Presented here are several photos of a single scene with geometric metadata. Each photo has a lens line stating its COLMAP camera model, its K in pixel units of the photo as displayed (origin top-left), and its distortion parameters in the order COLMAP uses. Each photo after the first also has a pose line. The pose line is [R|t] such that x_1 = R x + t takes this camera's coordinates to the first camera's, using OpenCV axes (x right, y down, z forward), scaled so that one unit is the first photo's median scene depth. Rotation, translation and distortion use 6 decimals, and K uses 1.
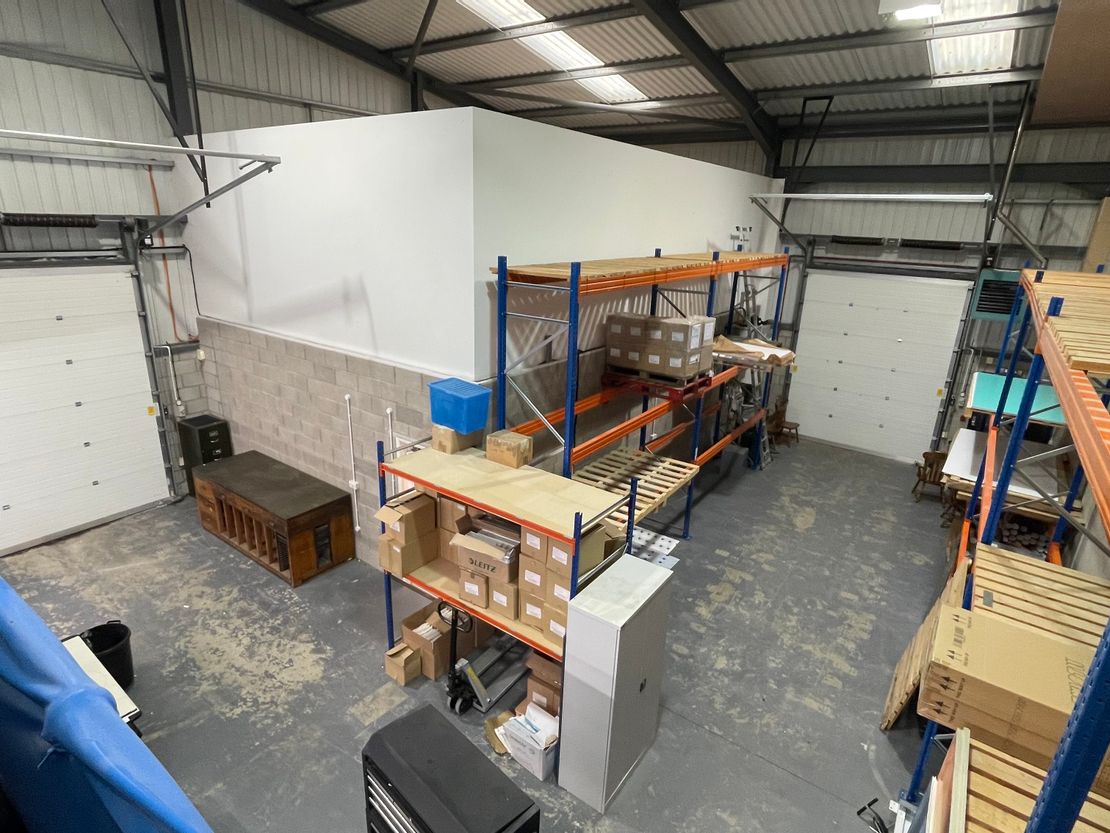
lens RADIAL K [[596.7, 0, 552.7], [0, 596.7, 418.8], [0, 0, 1]] dist [-0.011027, 0.000411]
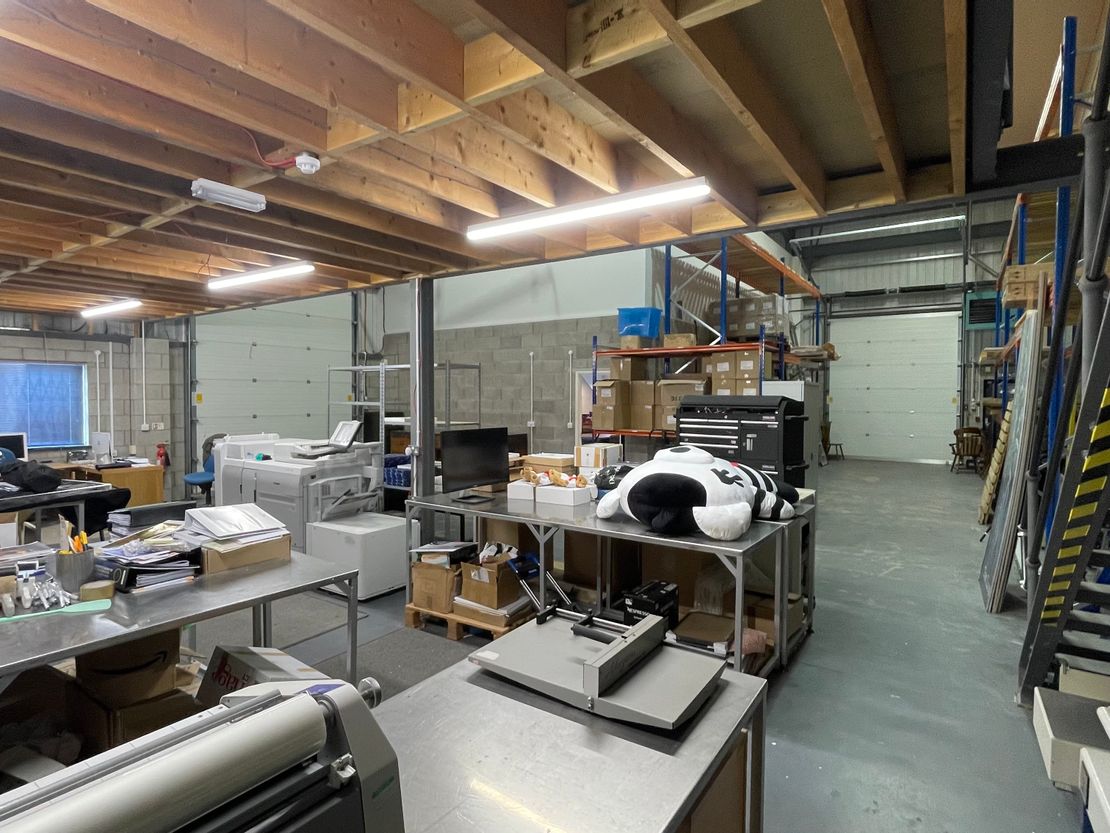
lens RADIAL K [[596.7, 0, 552.3], [0, 596.7, 415.0], [0, 0, 1]] dist [-0.011027, 0.000411]
pose [[0.999326, -0.031313, 0.019168, -0.281832], [0.035510, 0.956976, -0.287985, 0.420434], [-0.009325, 0.288472, 0.957443, -0.223904]]
